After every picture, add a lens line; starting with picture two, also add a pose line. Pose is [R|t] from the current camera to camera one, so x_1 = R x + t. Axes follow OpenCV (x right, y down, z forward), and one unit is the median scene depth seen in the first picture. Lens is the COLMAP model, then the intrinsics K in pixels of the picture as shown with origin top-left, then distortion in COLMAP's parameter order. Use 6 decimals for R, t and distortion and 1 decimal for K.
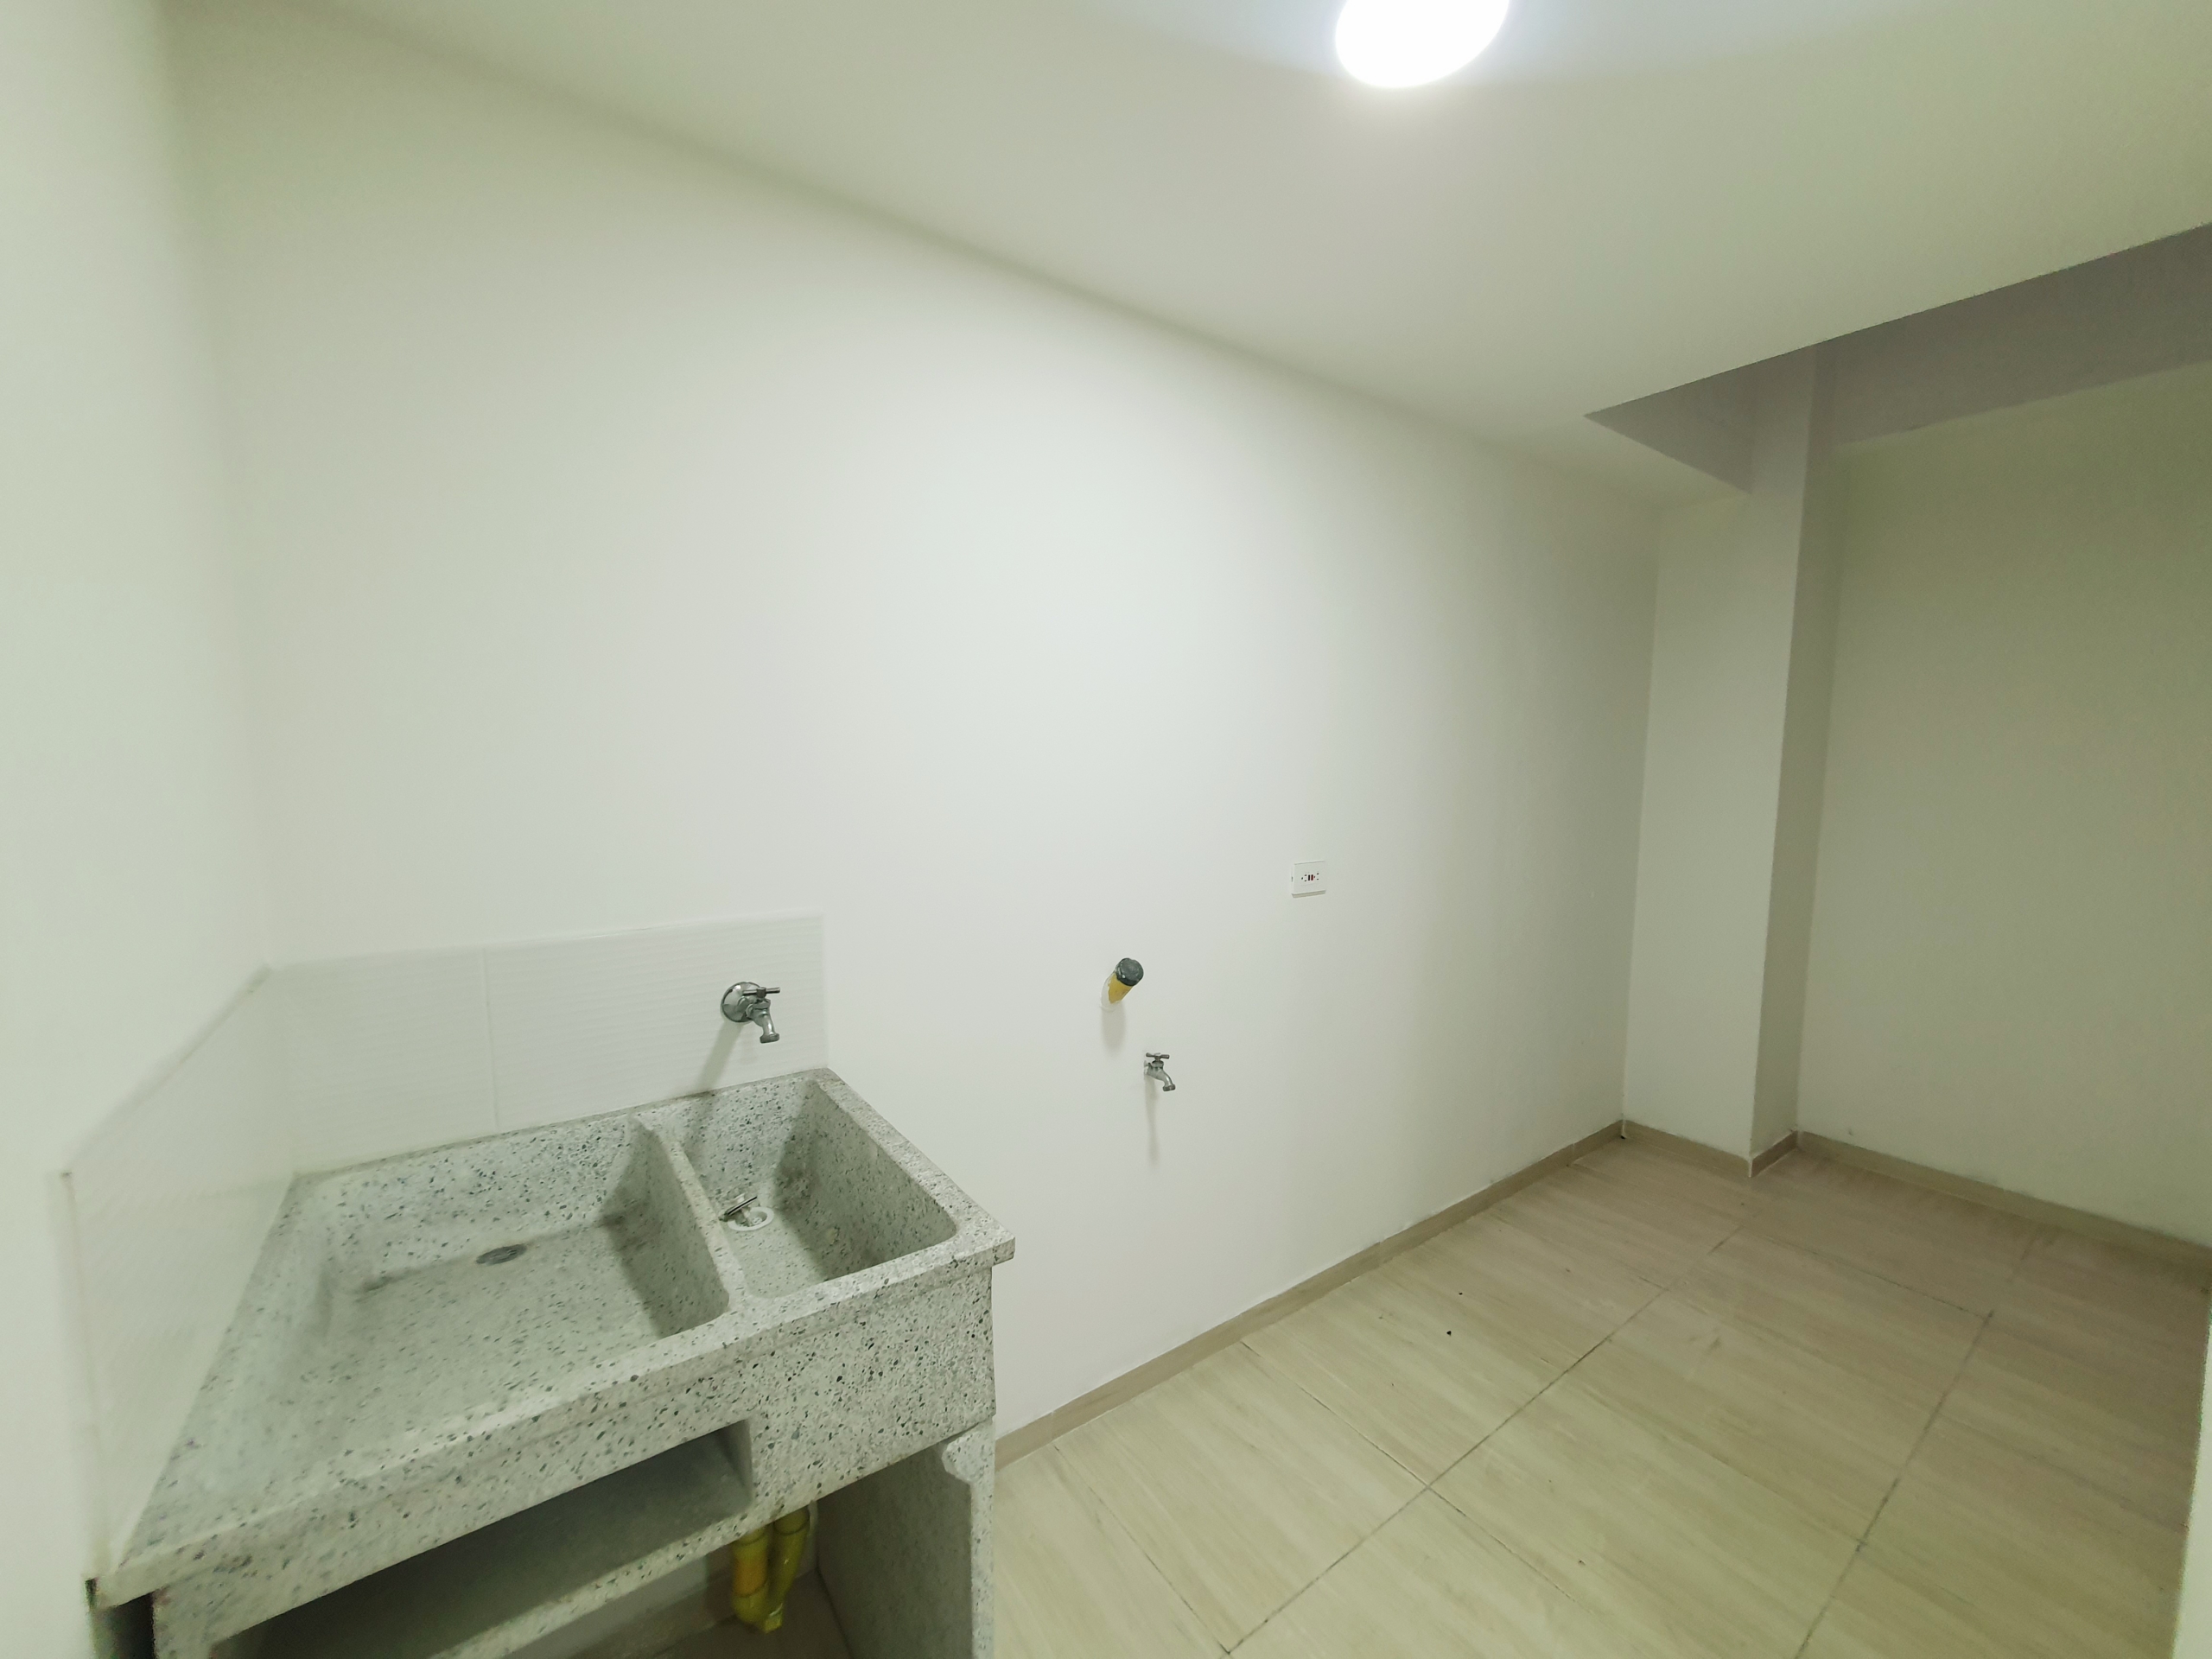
lens RADIAL K [[873.1, 0, 1114.3], [0, 873.1, 825.7], [0, 0, 1]] dist [0.003917, 0.001074]
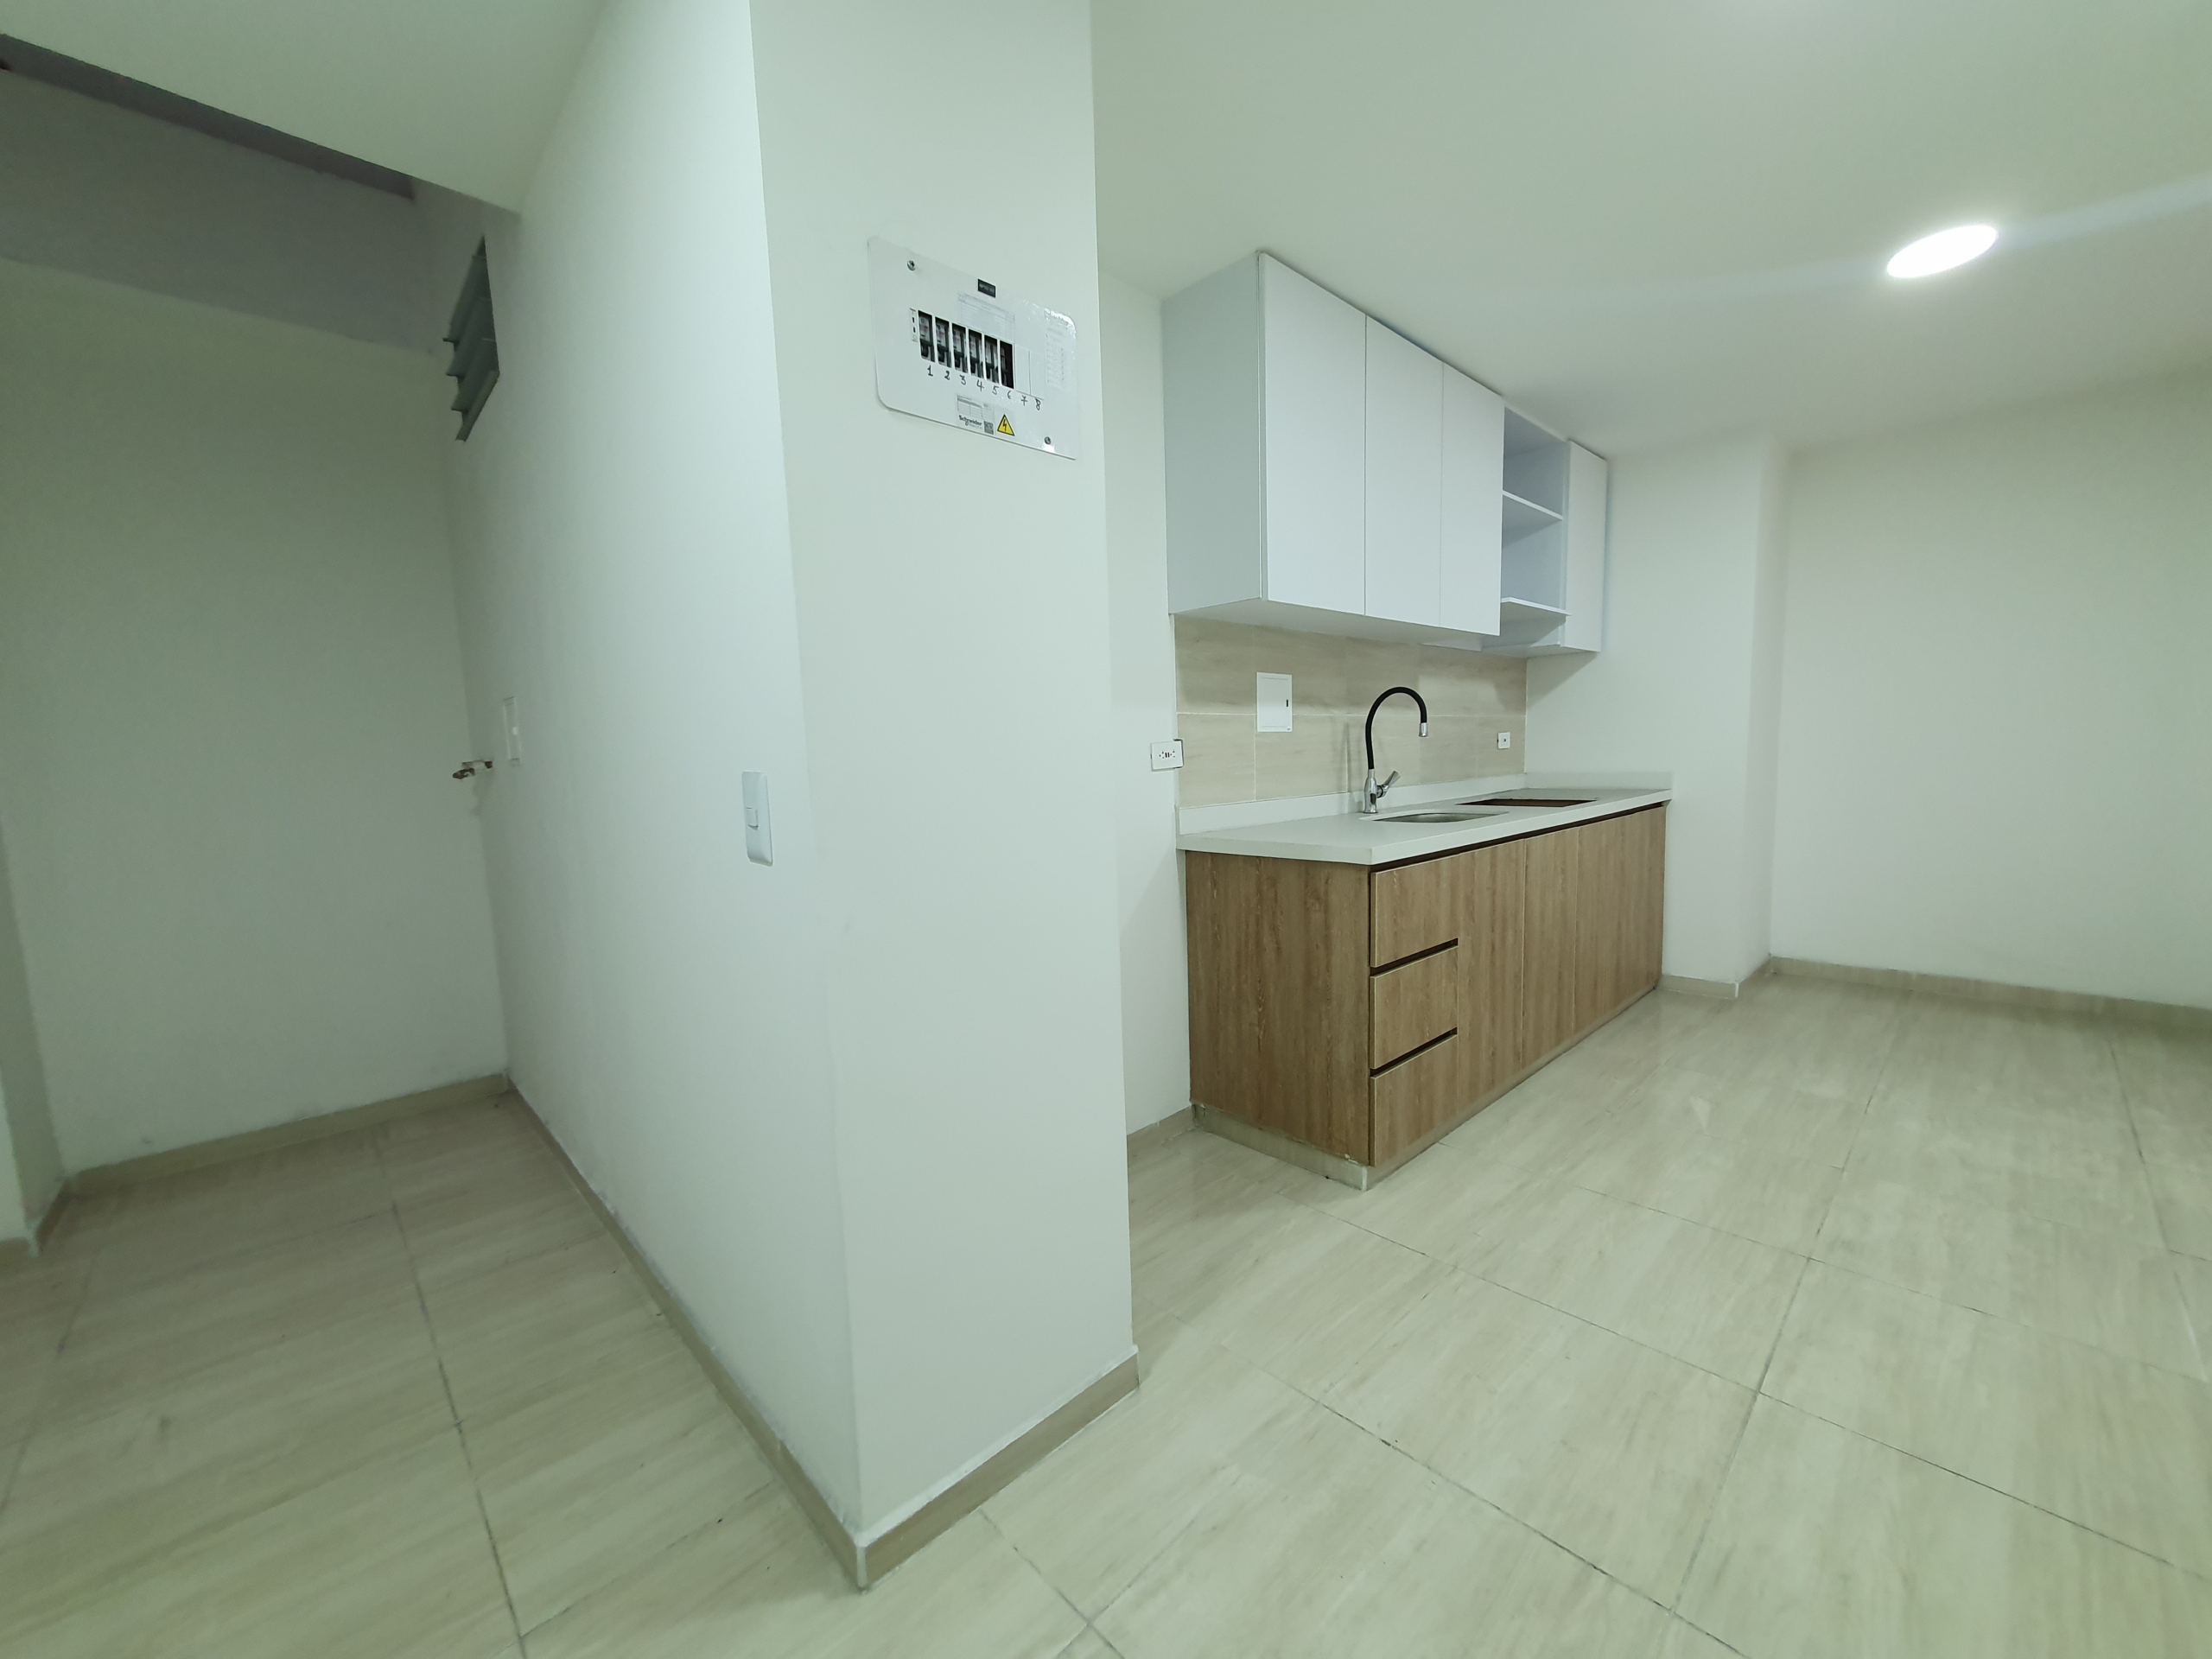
lens RADIAL K [[873.1, 0, 1125.9], [0, 873.1, 837.7], [0, 0, 1]] dist [0.003917, 0.001074]
pose [[-0.146073, -0.094126, 0.984786, -0.126391], [0.113737, 0.987264, 0.111233, 0.128555], [-0.982714, 0.128255, -0.133507, 0.270627]]
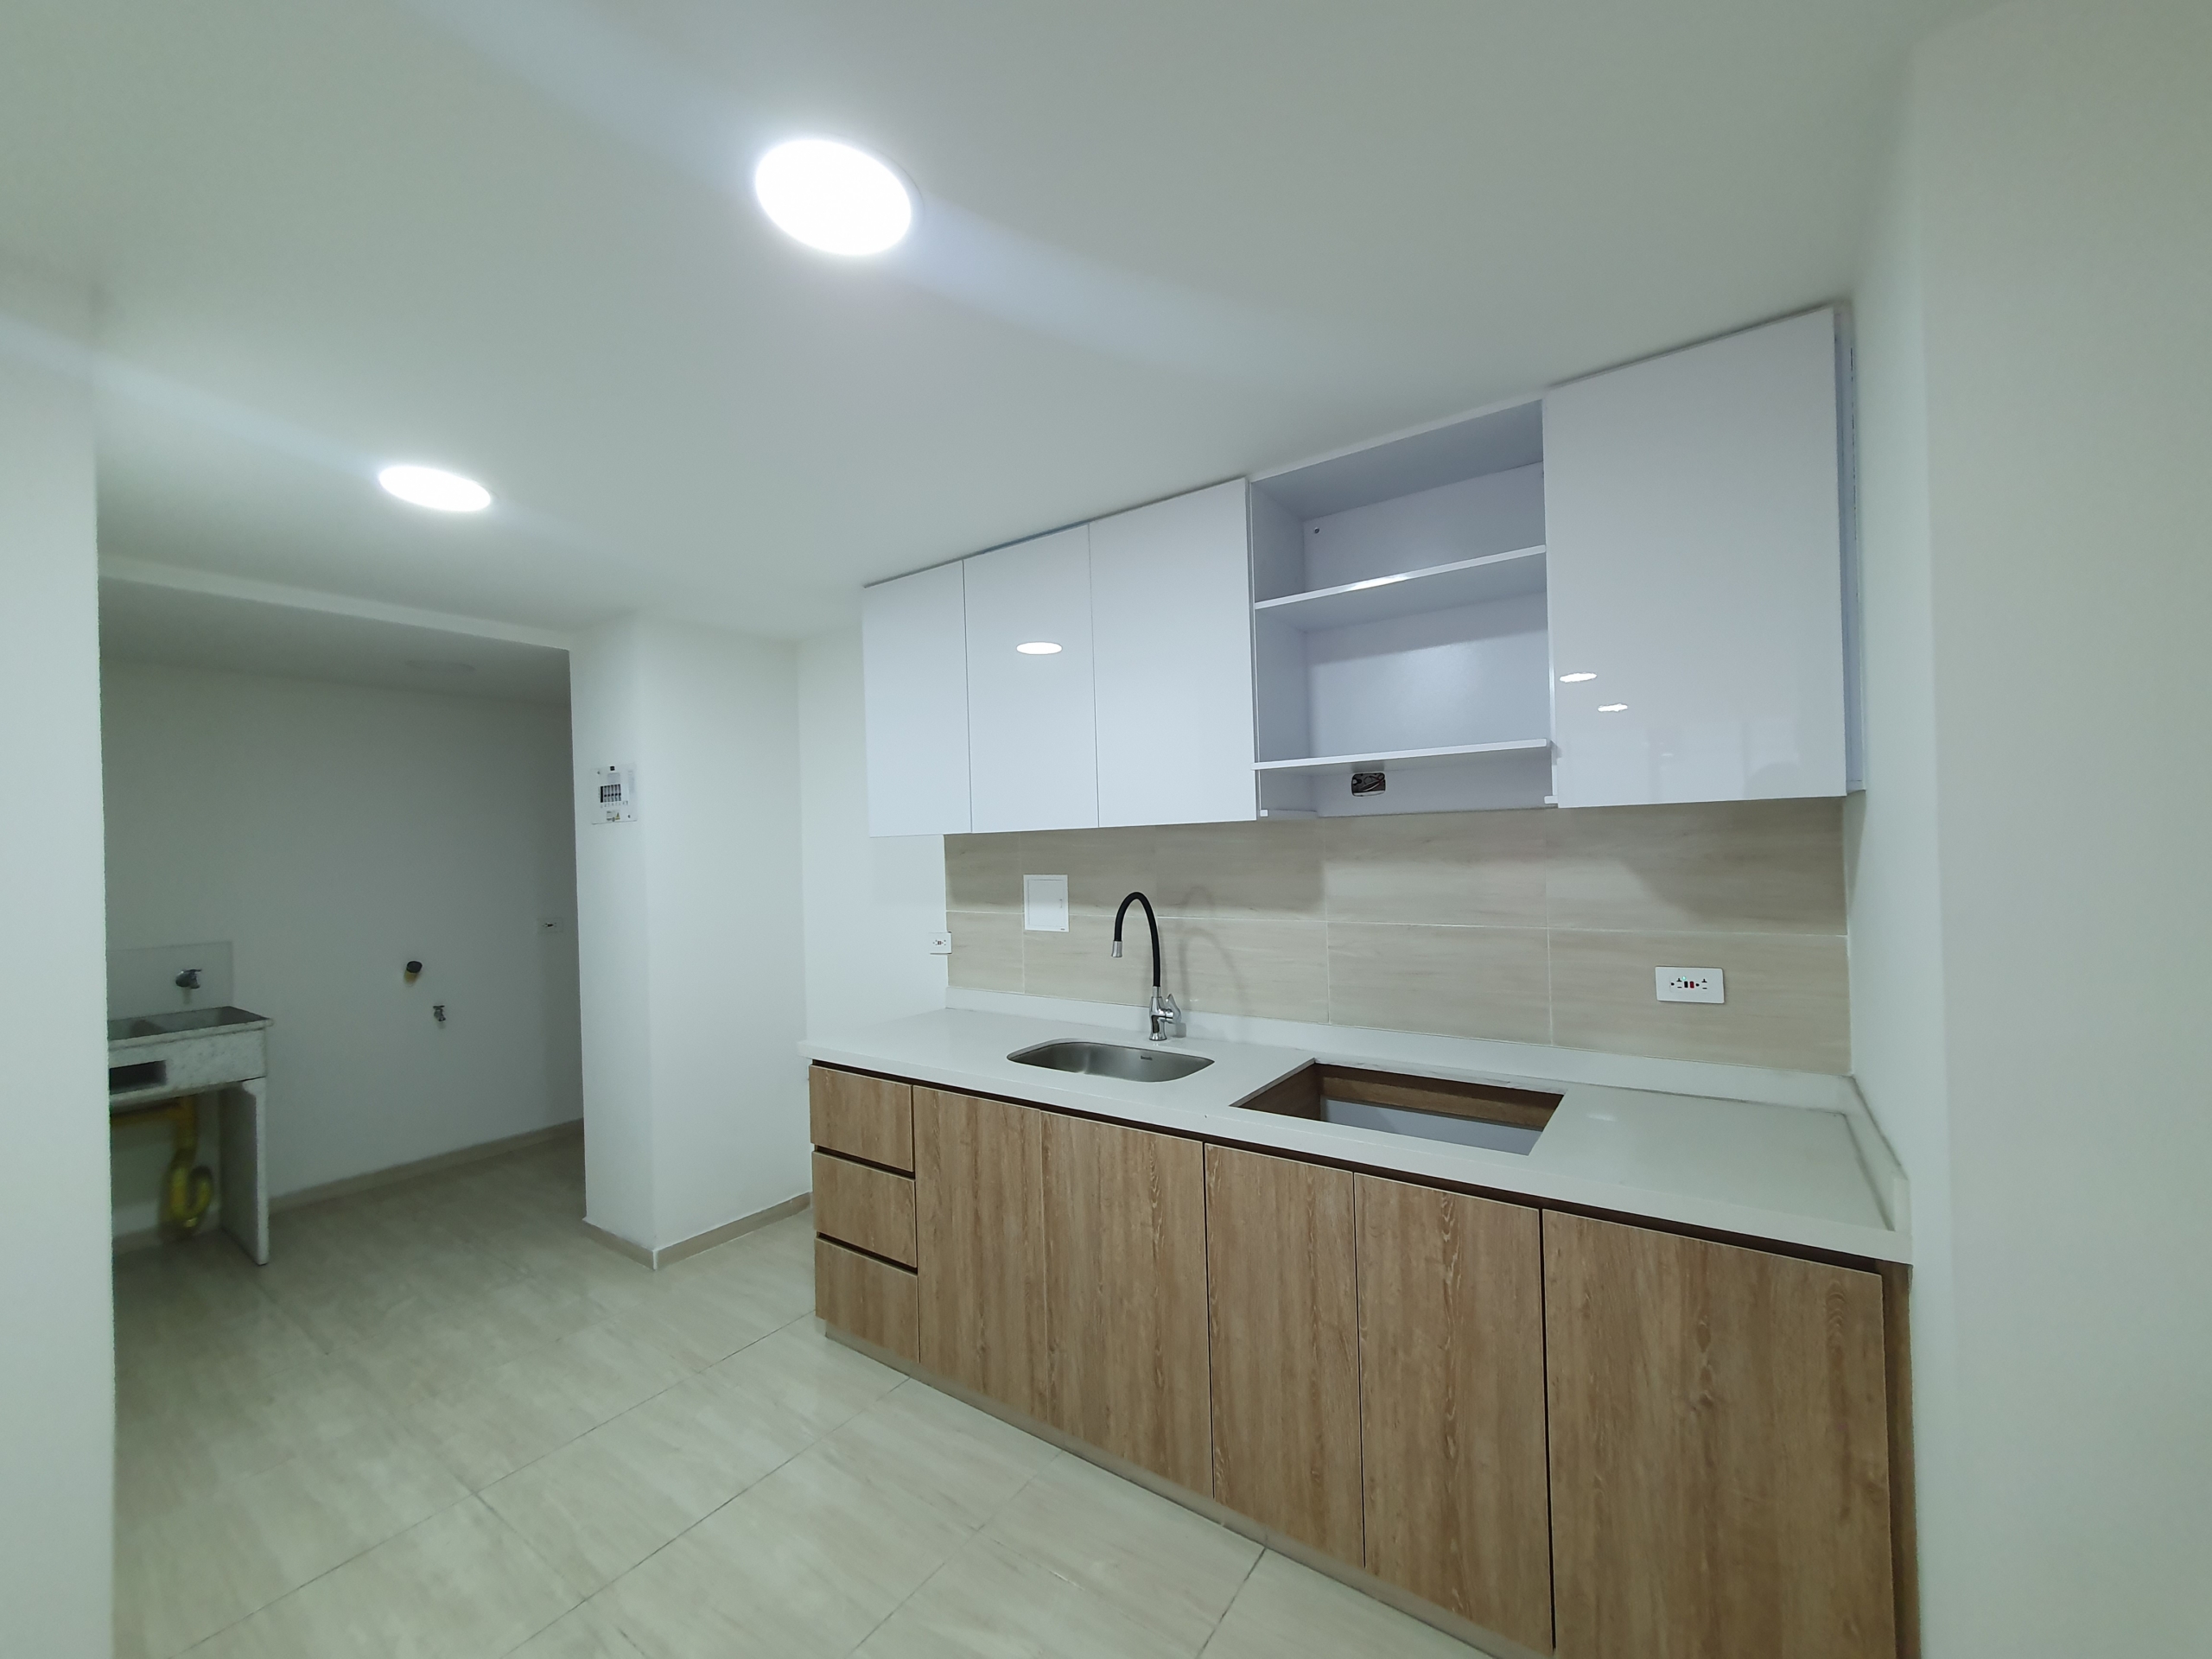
lens RADIAL K [[873.1, 0, 1117.4], [0, 873.1, 837.3], [0, 0, 1]] dist [0.003917, 0.001074]
pose [[0.942718, -0.024356, 0.332701, 0.923600], [0.056556, 0.994563, -0.087445, 0.122901], [-0.328762, 0.101253, 0.938969, -1.666104]]
